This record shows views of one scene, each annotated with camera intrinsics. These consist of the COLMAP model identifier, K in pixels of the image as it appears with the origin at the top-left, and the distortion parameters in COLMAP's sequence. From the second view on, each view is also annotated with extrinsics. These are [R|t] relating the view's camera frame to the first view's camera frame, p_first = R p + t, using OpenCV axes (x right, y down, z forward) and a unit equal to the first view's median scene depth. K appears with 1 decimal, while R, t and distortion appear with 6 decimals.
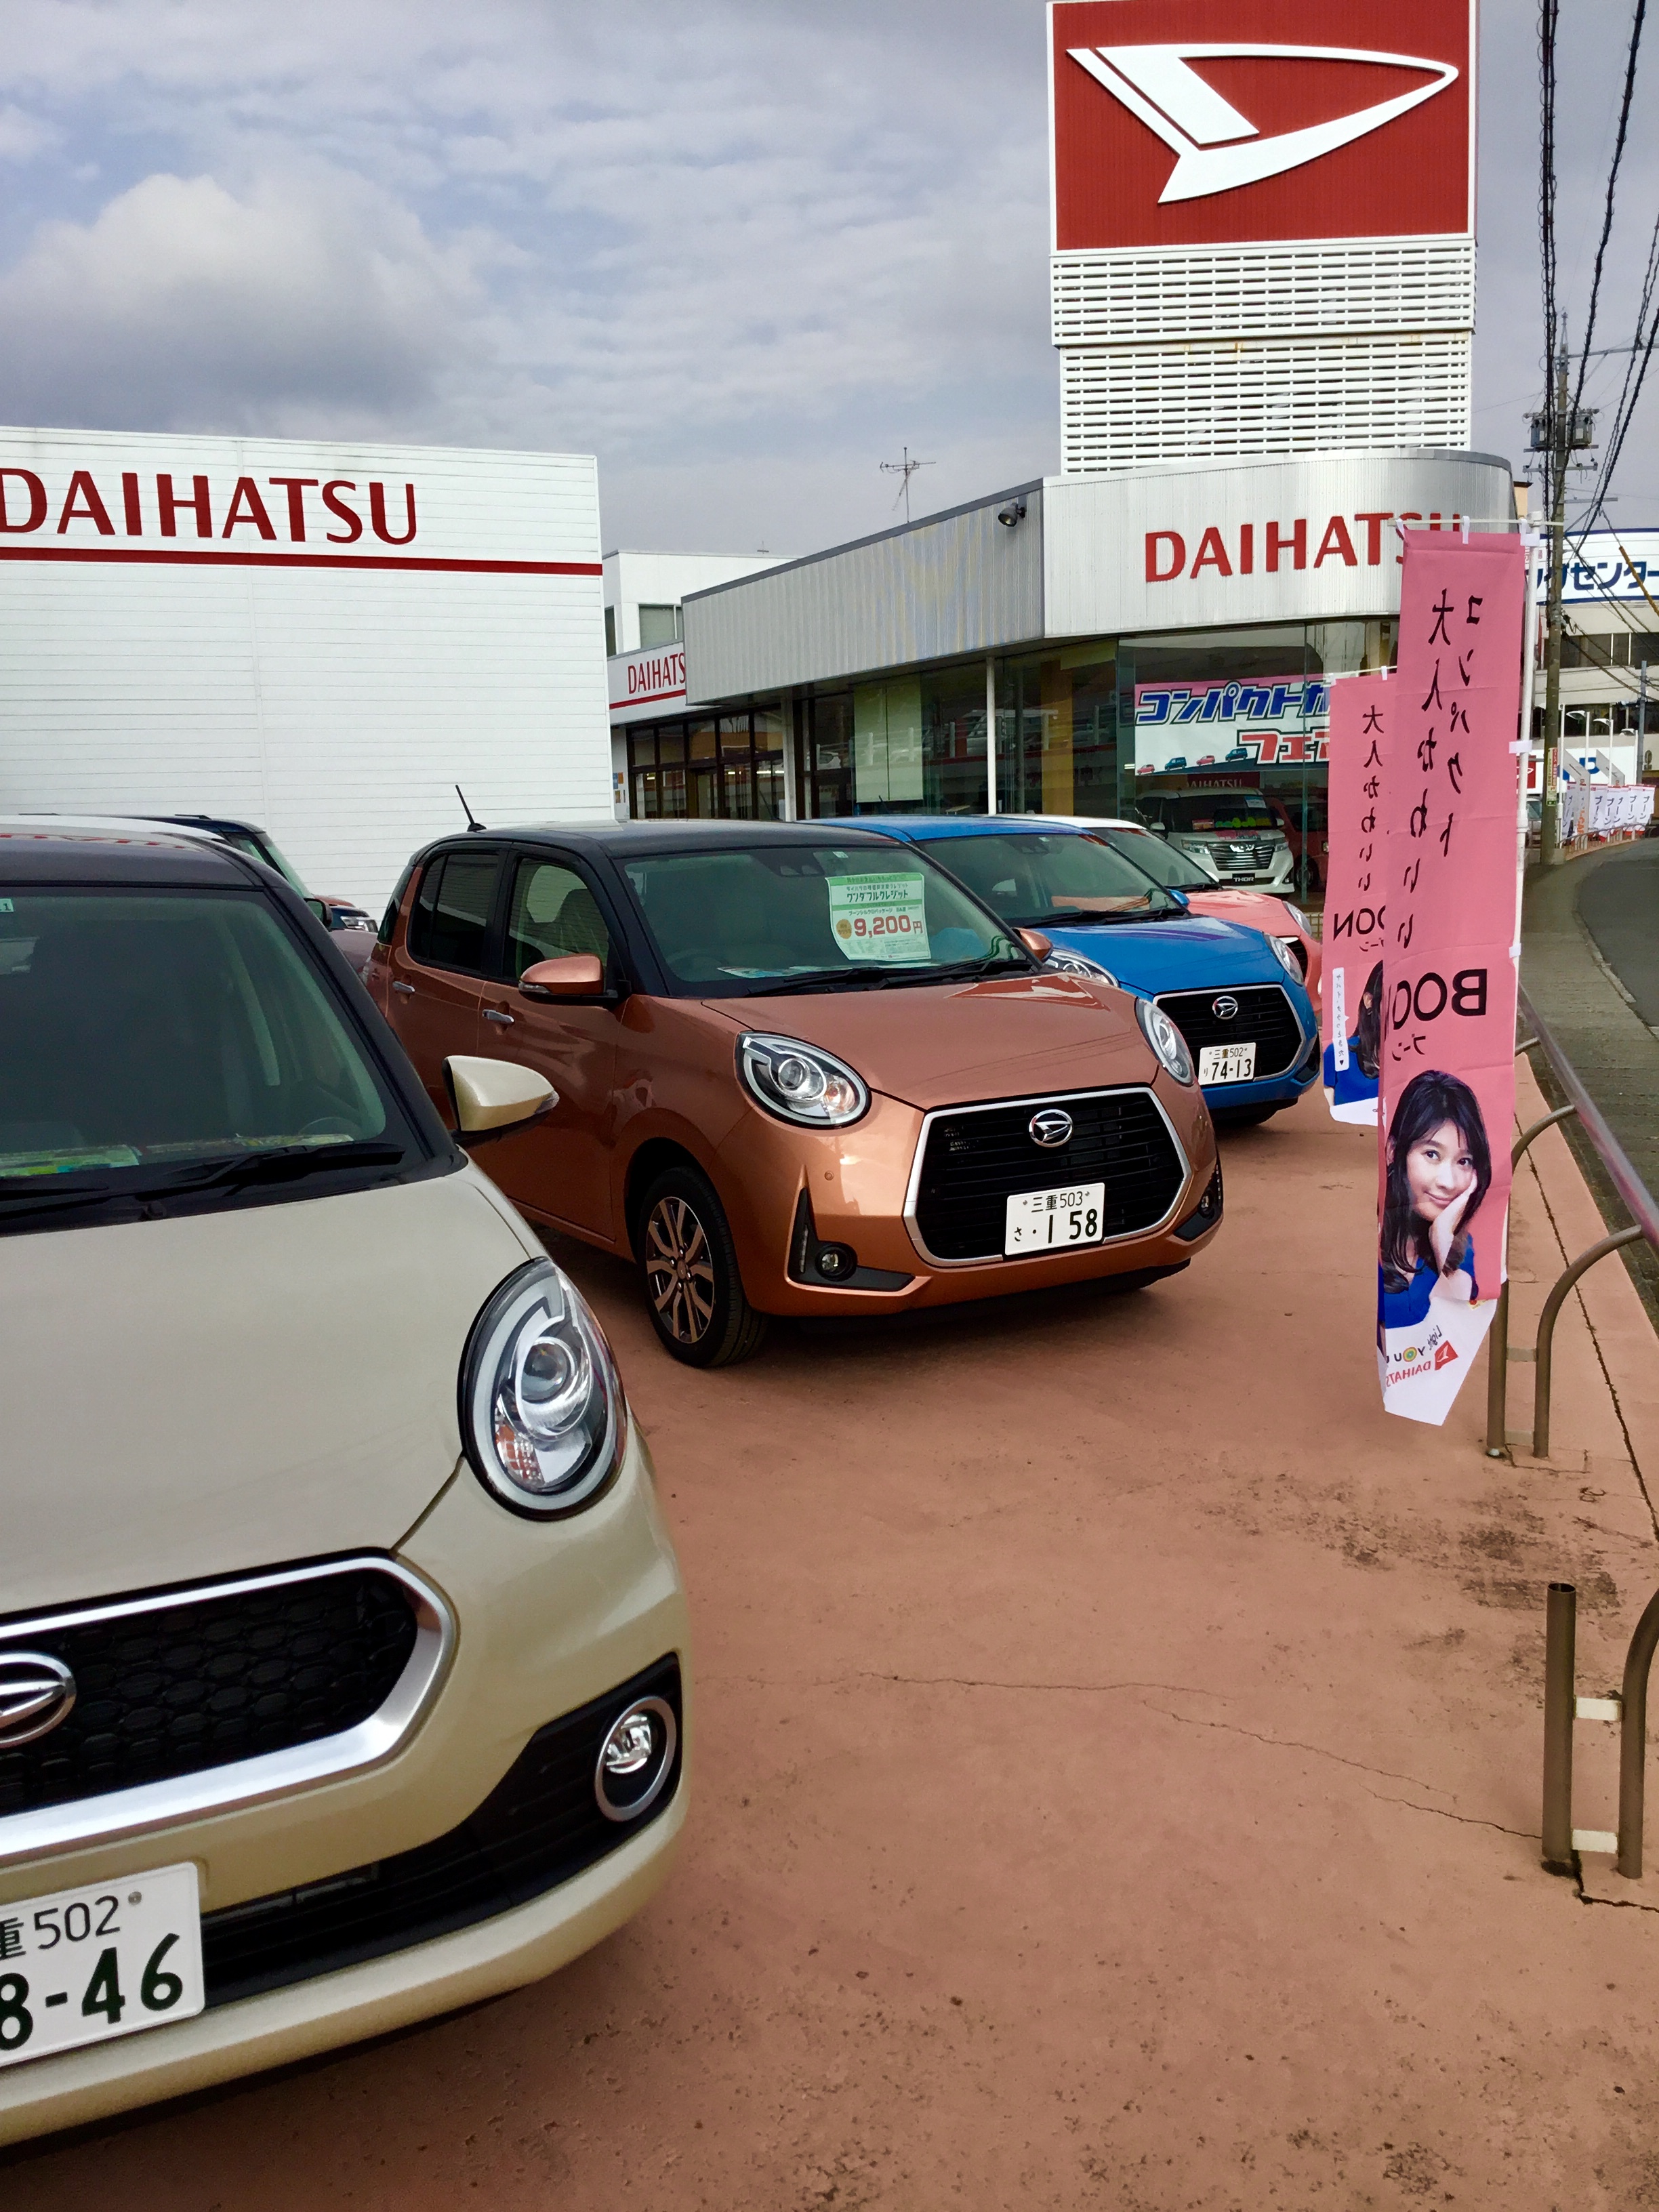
lens RADIAL K [[1974.2, 0, 816.5], [0, 1974.2, 1109.7], [0, 0, 1]] dist [0.123132, -0.236056]
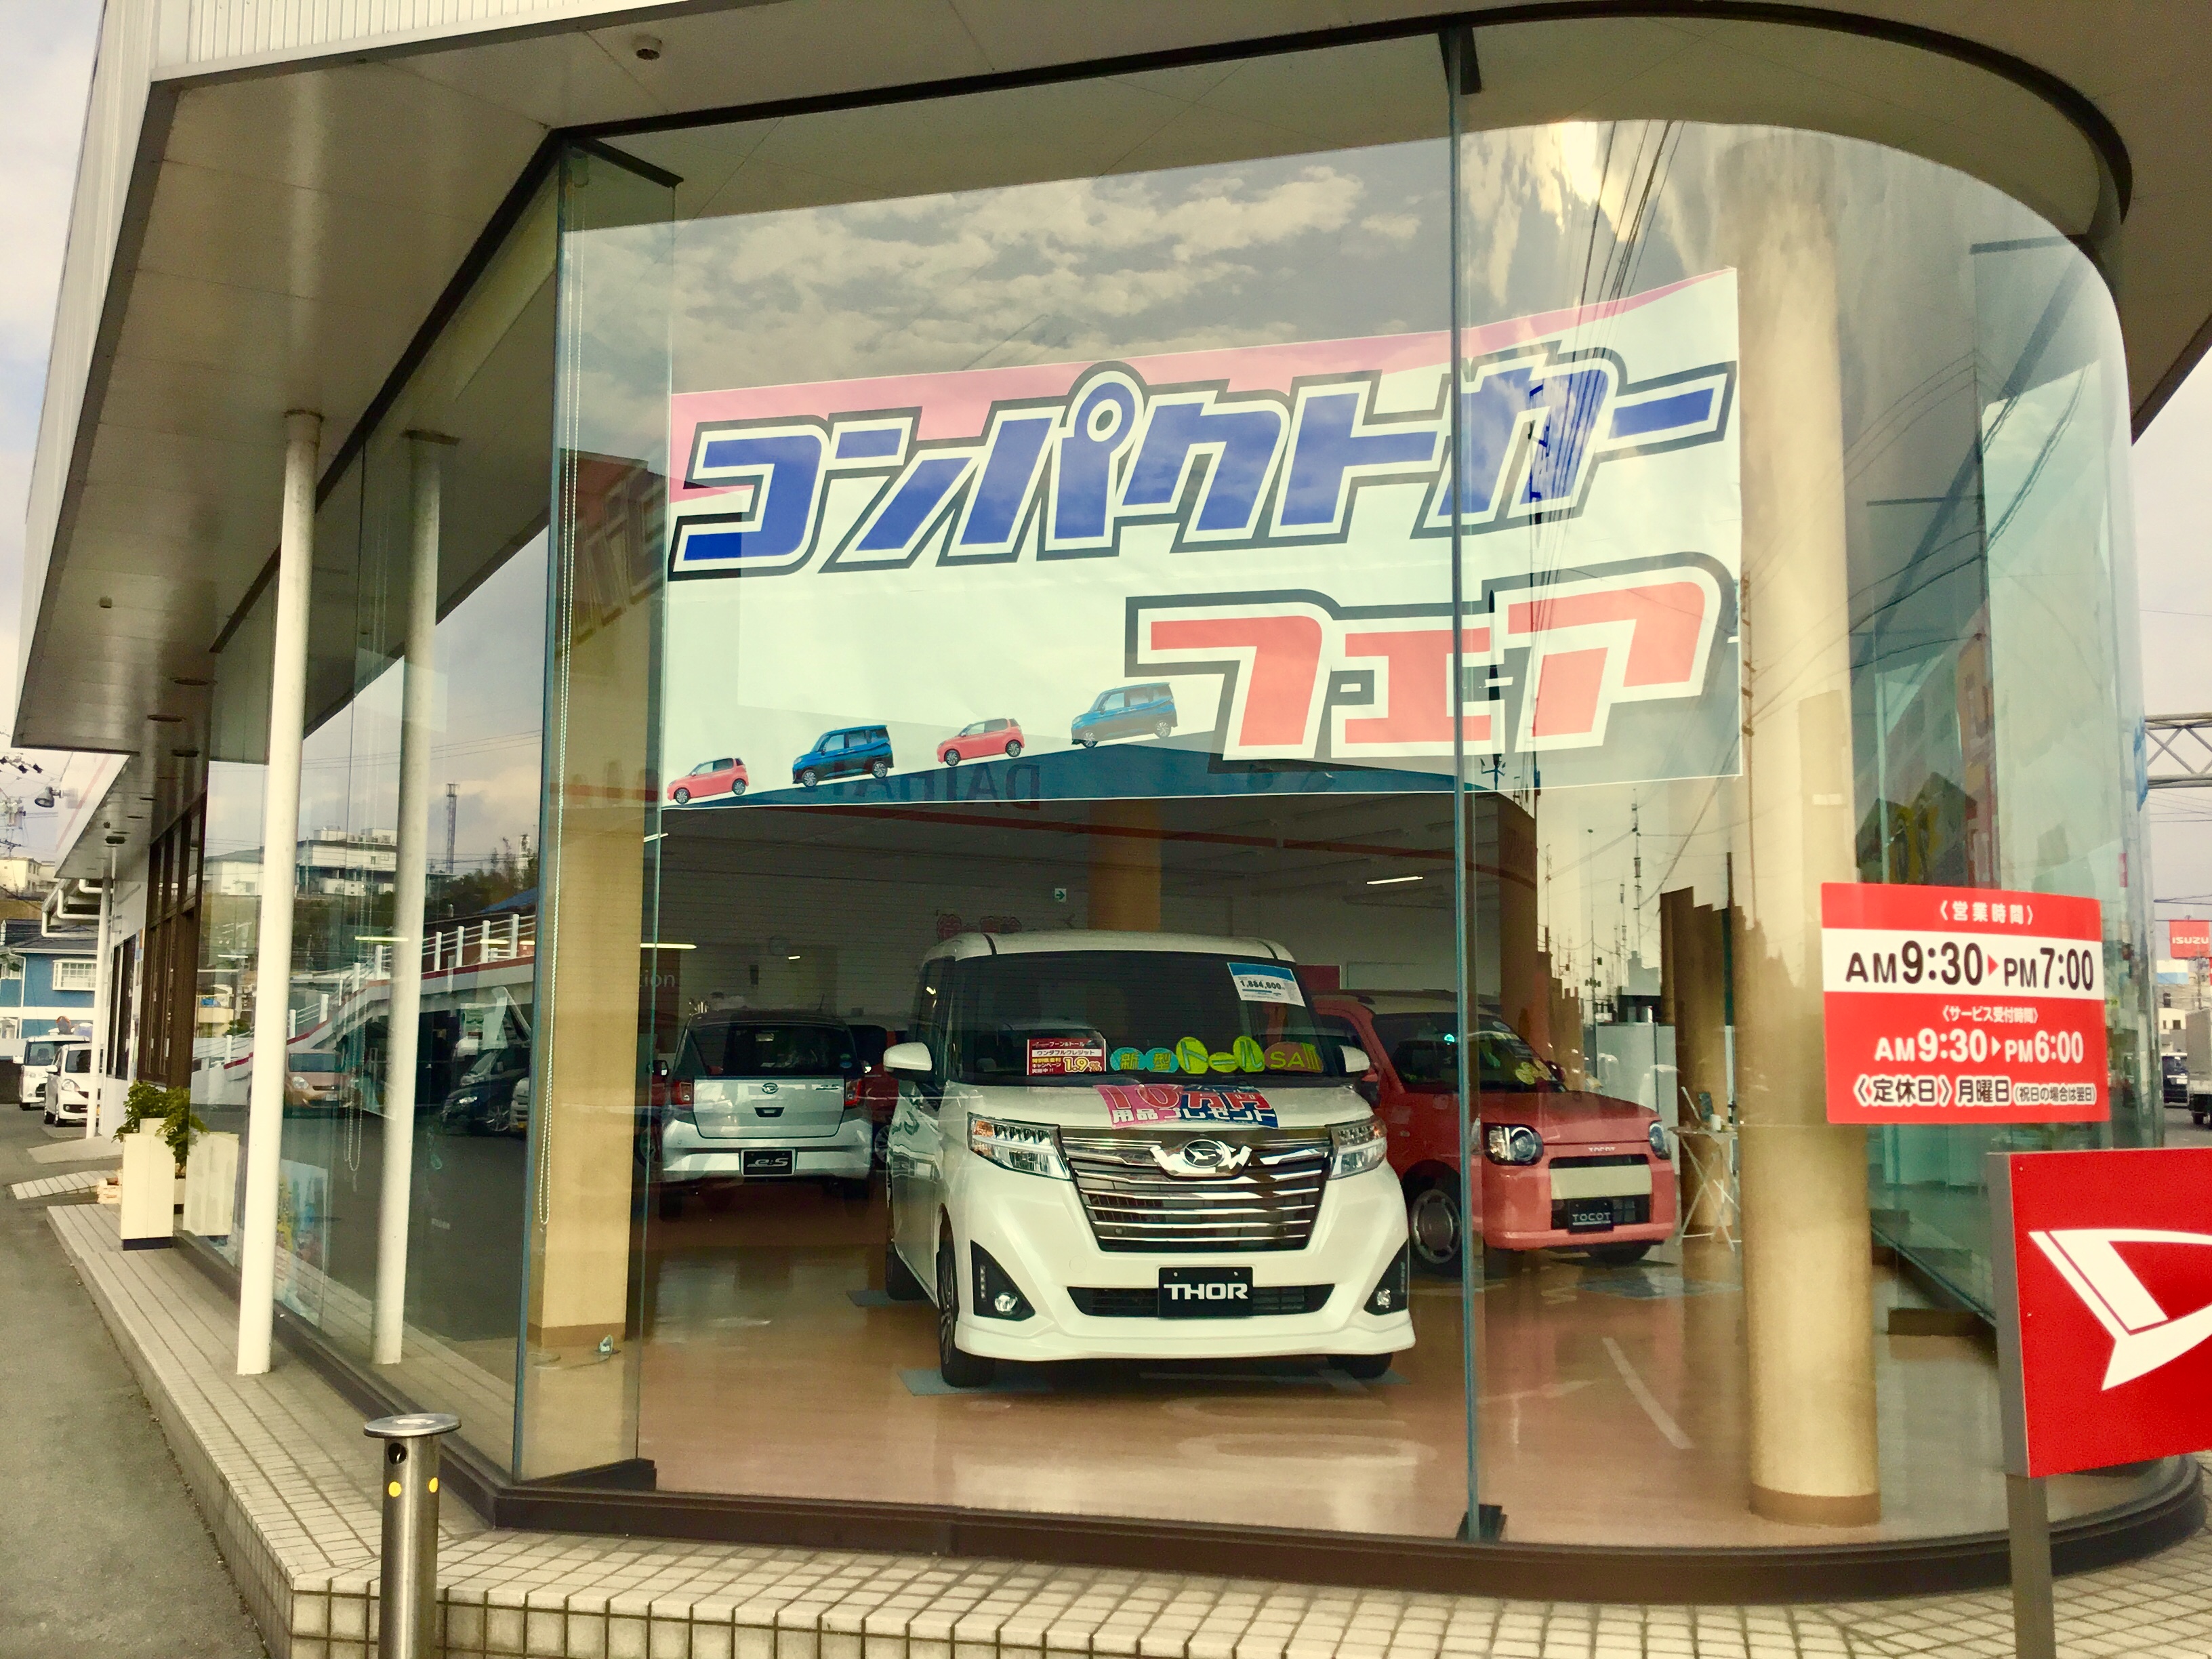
lens RADIAL K [[1974.2, 0, 1105.1], [0, 1974.2, 838.9], [0, 0, 1]] dist [0.123132, -0.236056]
pose [[0.995217, 0.043469, 0.087481, 0.201192], [-0.020476, 0.968469, -0.248292, -0.122344], [-0.095515, 0.245313, 0.964727, 0.848299]]
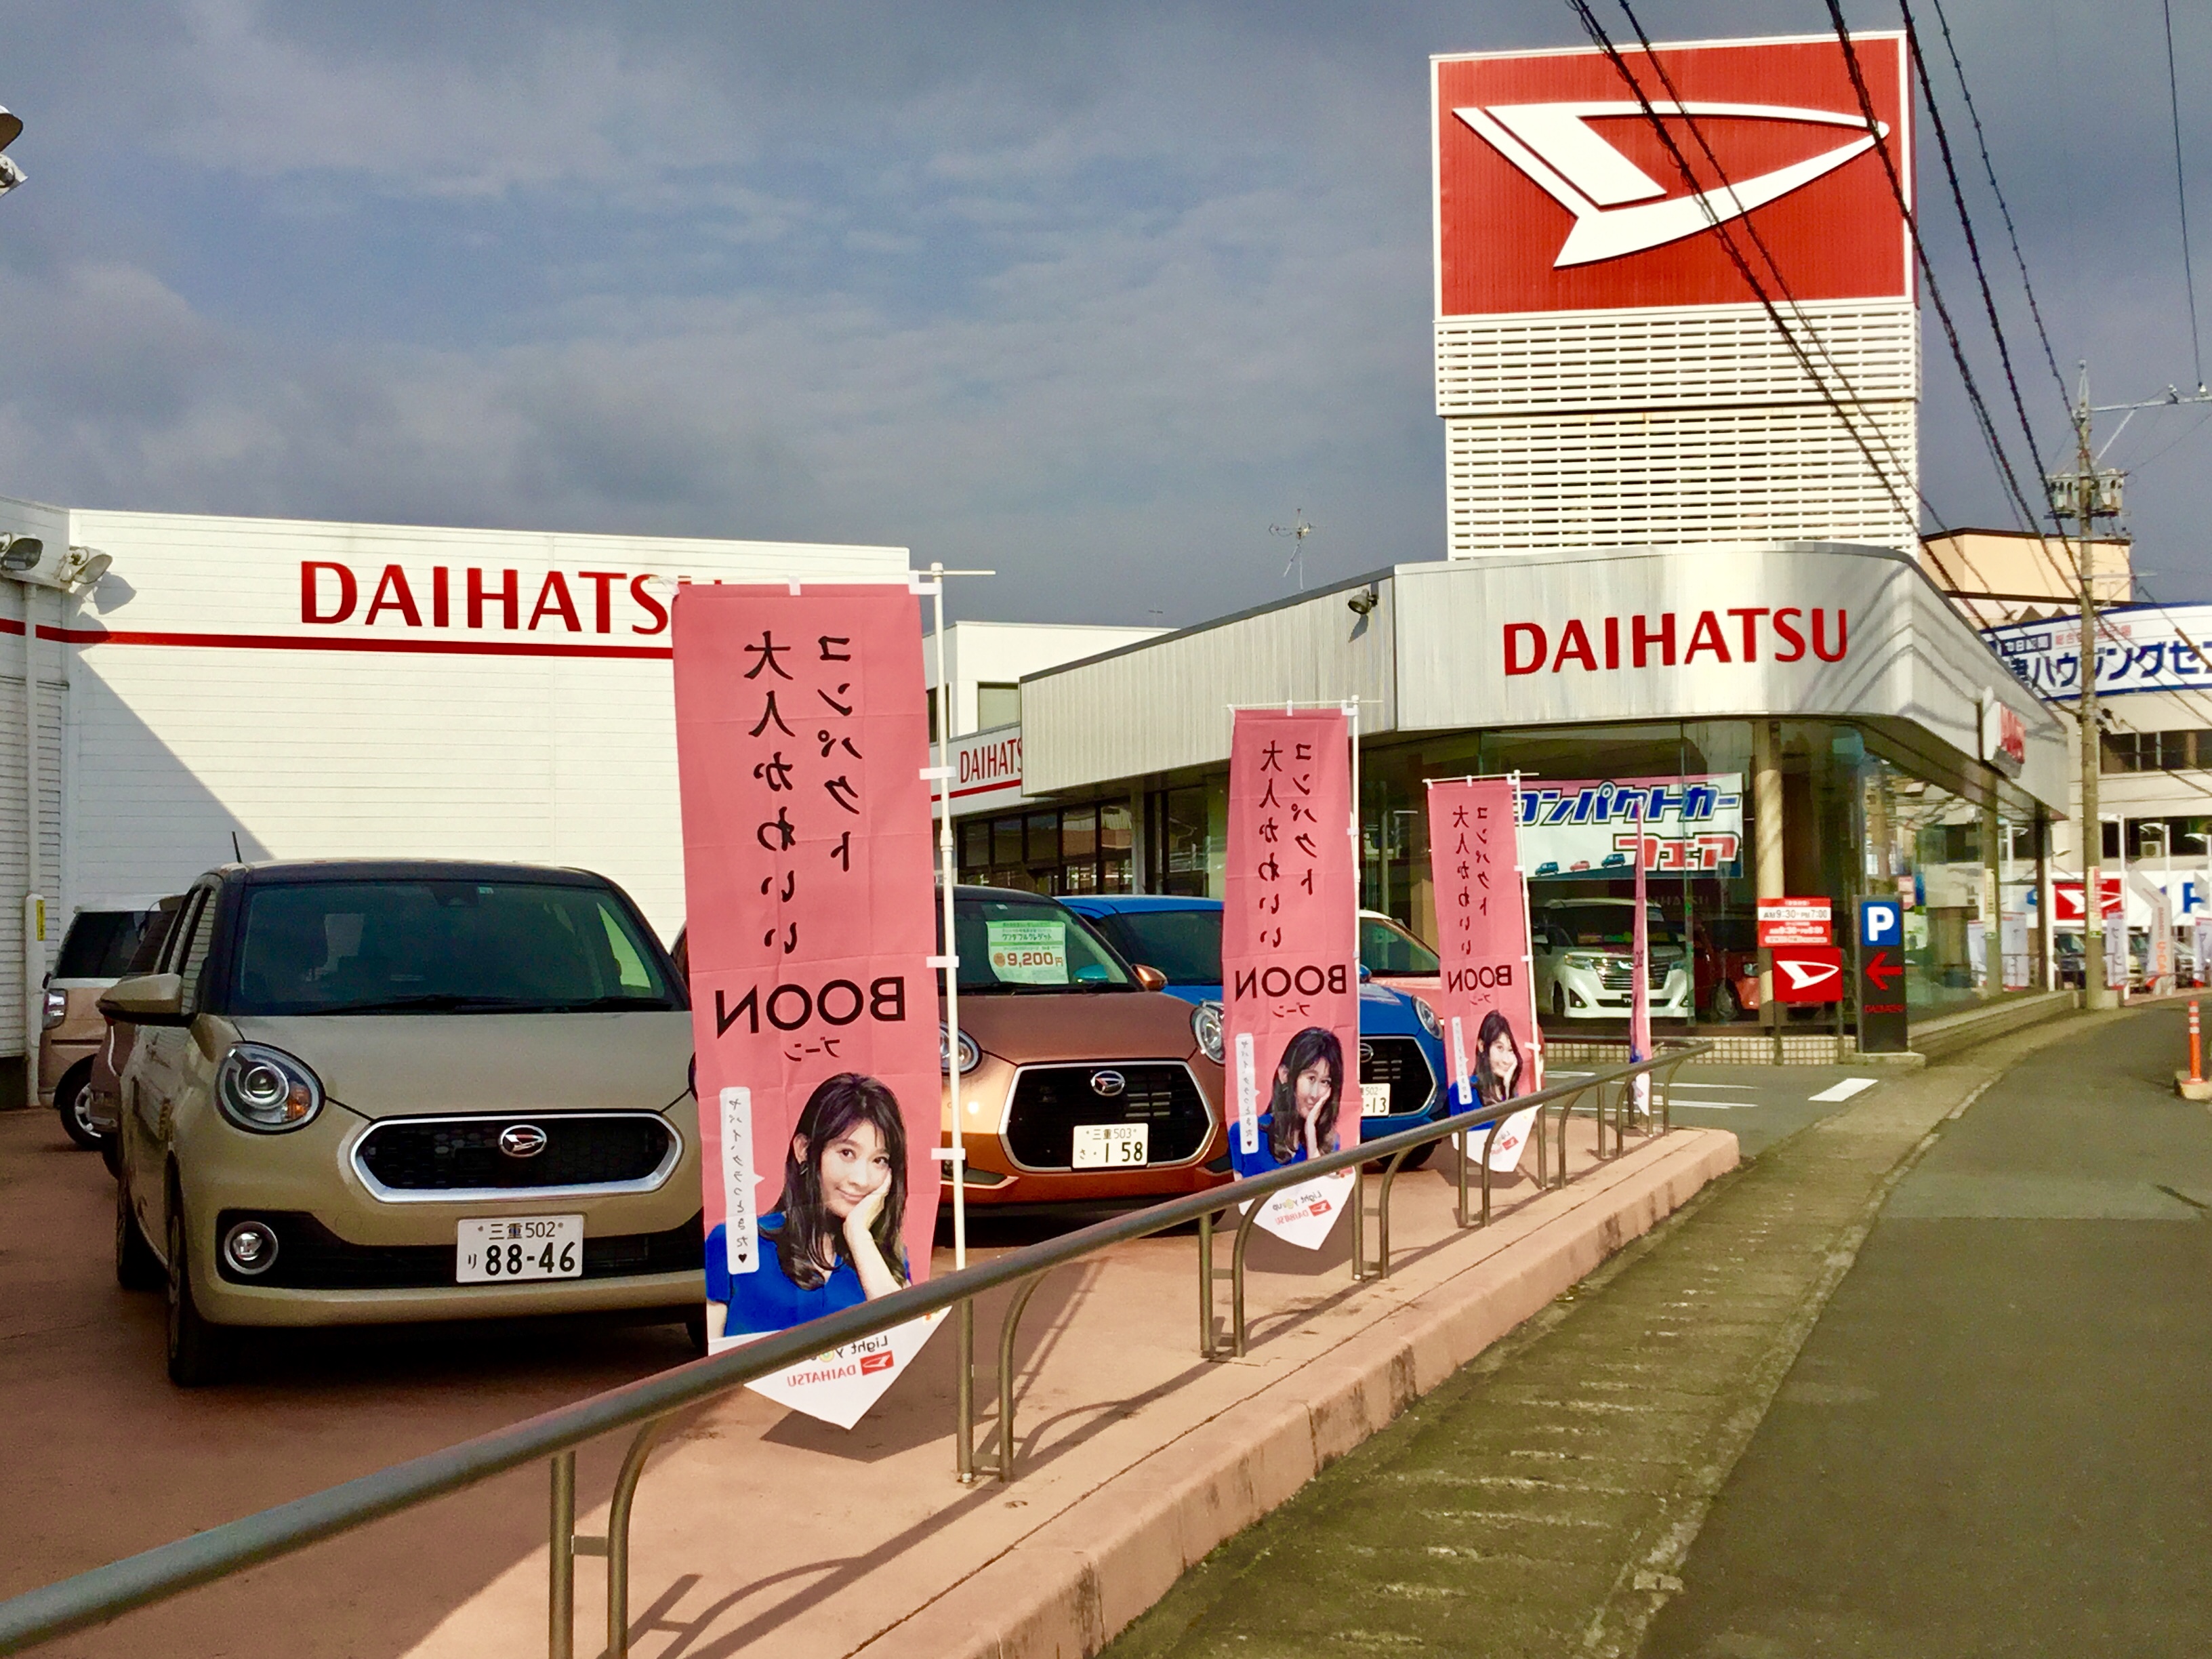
lens RADIAL K [[2654.3, 0, 1106.0], [0, 2654.3, 829.5], [0, 0, 1]] dist [0.134936, 0.015941]
pose [[0.998584, 0.014766, -0.051113, 0.045492], [-0.024104, 0.982022, -0.187219, 0.041106], [0.047429, 0.188186, 0.980988, -0.206973]]
